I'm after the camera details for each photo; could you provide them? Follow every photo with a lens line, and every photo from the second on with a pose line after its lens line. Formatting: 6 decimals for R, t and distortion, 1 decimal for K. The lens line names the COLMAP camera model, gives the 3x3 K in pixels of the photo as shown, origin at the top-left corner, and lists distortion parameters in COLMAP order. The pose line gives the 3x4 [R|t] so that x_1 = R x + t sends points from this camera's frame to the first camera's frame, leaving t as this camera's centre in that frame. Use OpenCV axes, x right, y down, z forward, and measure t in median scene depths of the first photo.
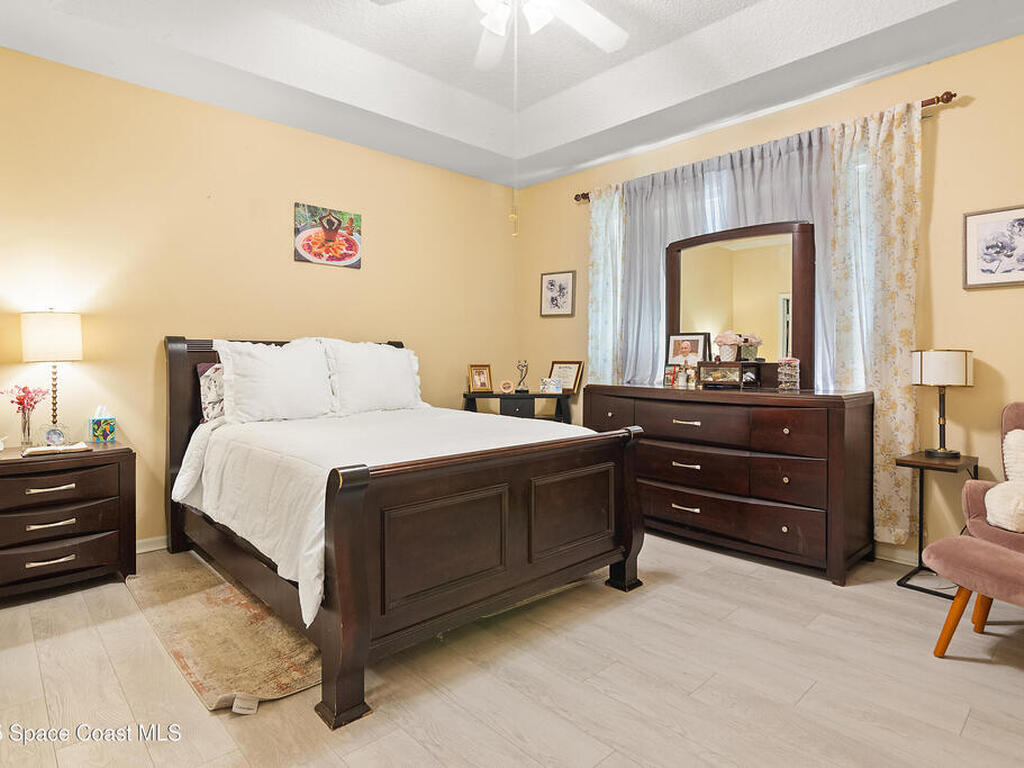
lens RADIAL K [[562.0, 0, 507.7], [0, 562.0, 376.5], [0, 0, 1]] dist [-0.011386, 0.000339]
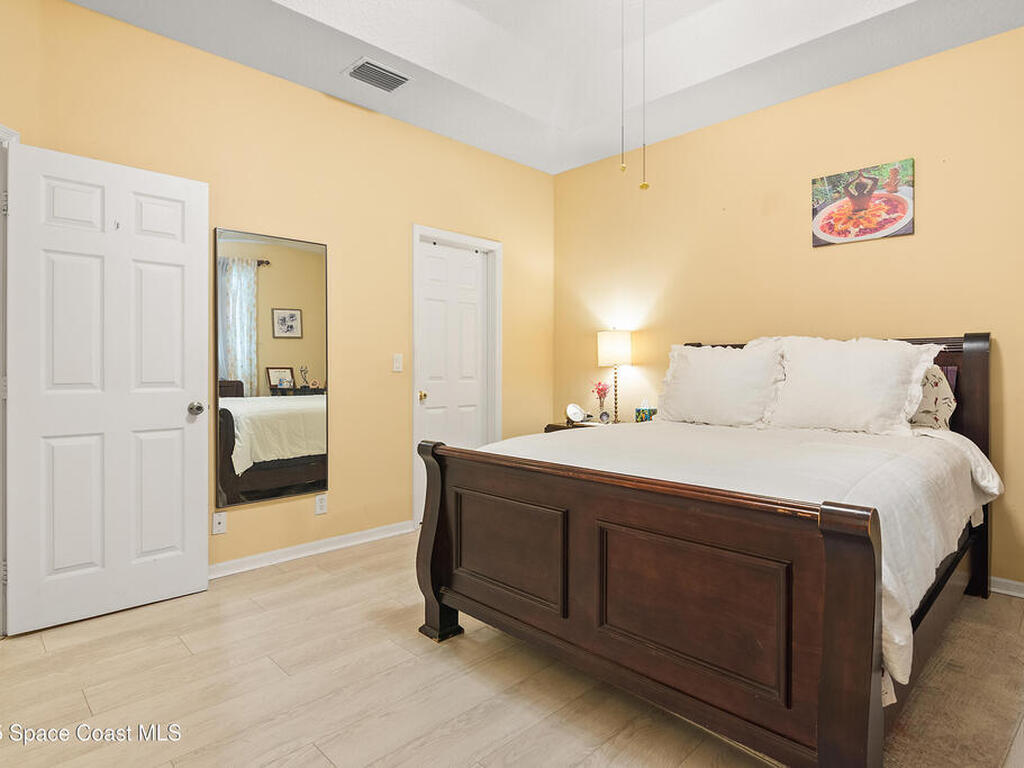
lens RADIAL K [[562.0, 0, 507.9], [0, 562.0, 378.2], [0, 0, 1]] dist [-0.011386, 0.000339]
pose [[0.029657, 0.024854, -0.999251, 0.472805], [-0.017994, 0.999542, 0.024327, -0.018033], [0.999398, 0.017259, 0.030091, 0.509160]]
